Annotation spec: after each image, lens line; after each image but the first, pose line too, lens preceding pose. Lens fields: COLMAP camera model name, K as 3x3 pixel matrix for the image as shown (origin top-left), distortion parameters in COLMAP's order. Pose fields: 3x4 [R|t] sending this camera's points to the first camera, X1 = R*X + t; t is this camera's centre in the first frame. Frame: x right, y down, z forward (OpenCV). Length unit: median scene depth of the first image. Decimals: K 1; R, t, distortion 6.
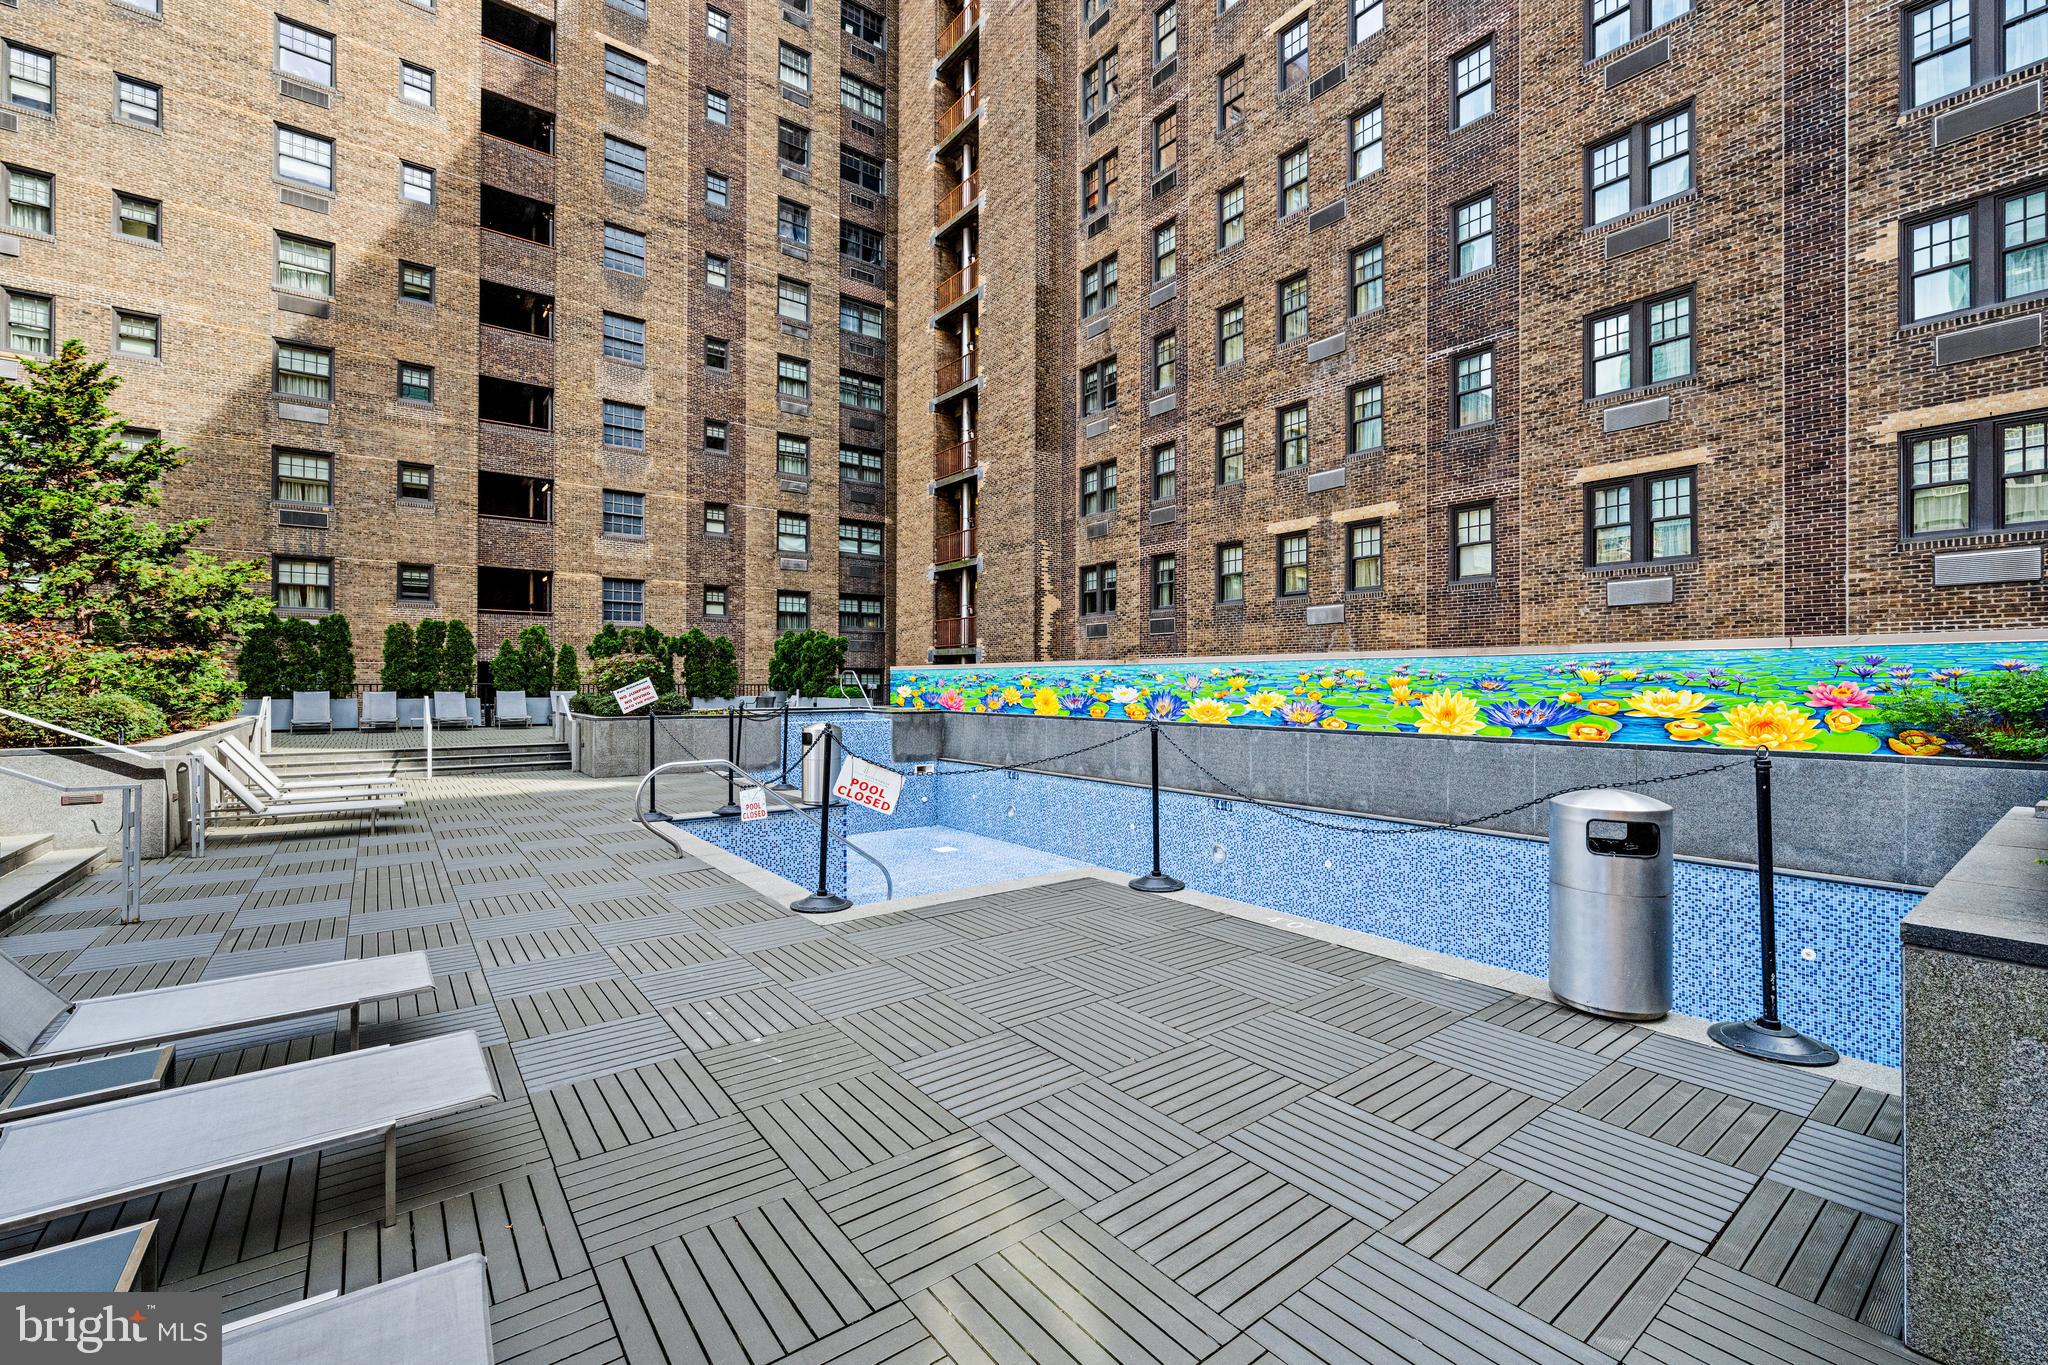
lens RADIAL K [[817.2, 0, 1024.0], [0, 817.2, 682.5], [0, 0, 1]] dist [0.000567, -0.000015]
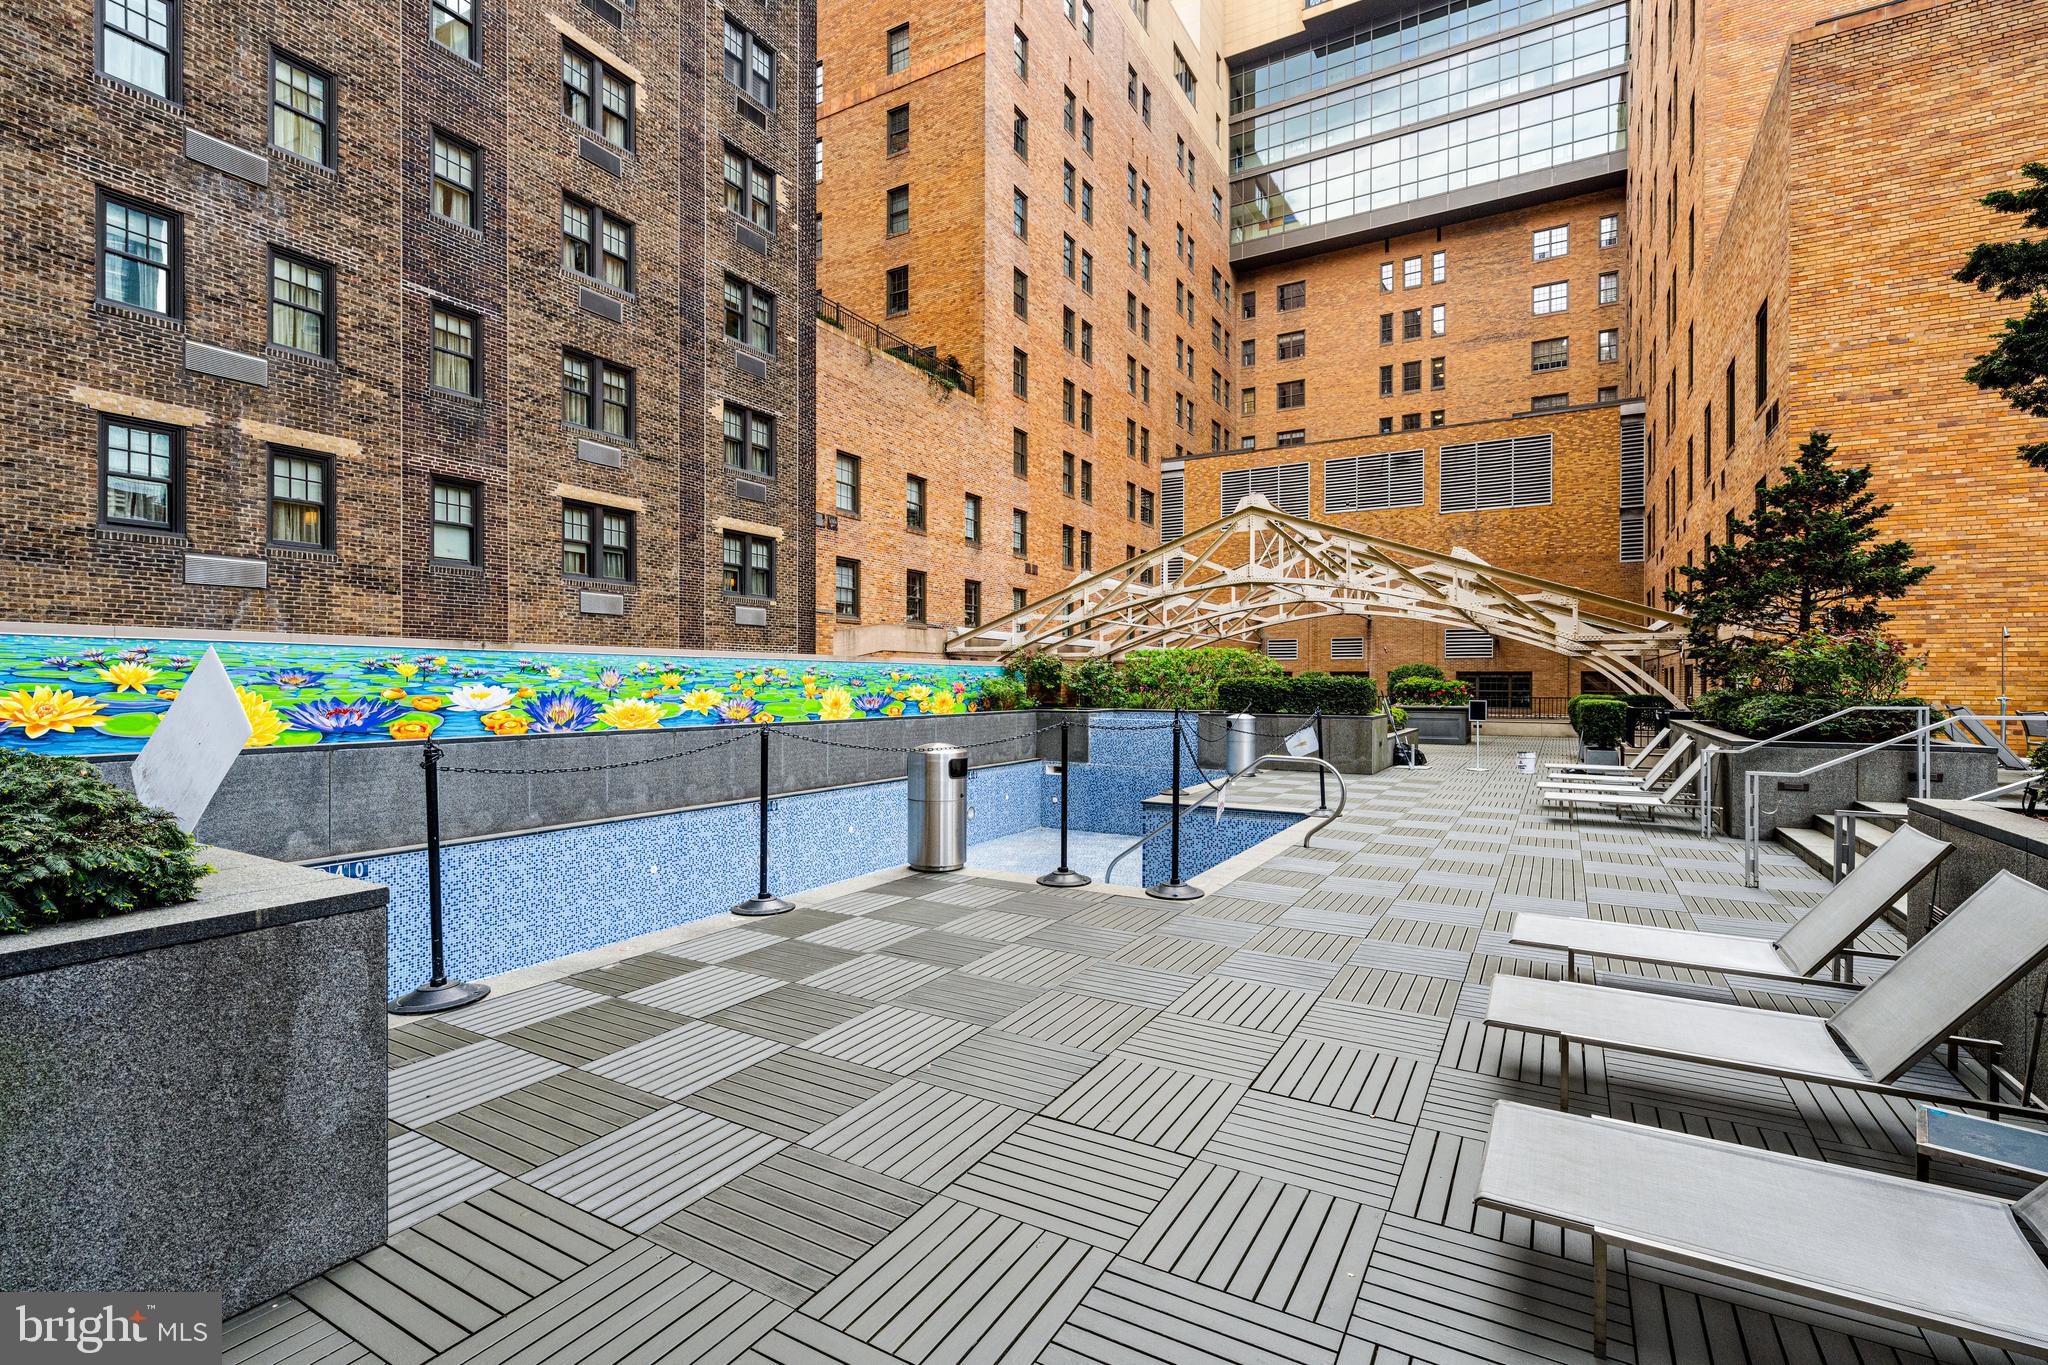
lens RADIAL K [[929.3, 0, 1027.9], [0, 929.3, 680.1], [0, 0, 1]] dist [0.002301, 0.000449]
pose [[-0.369434, -0.000320, 0.929257, -0.695539], [-0.006400, 0.999977, -0.002200, 0.000254], [-0.929235, -0.006760, -0.369427, 0.866000]]
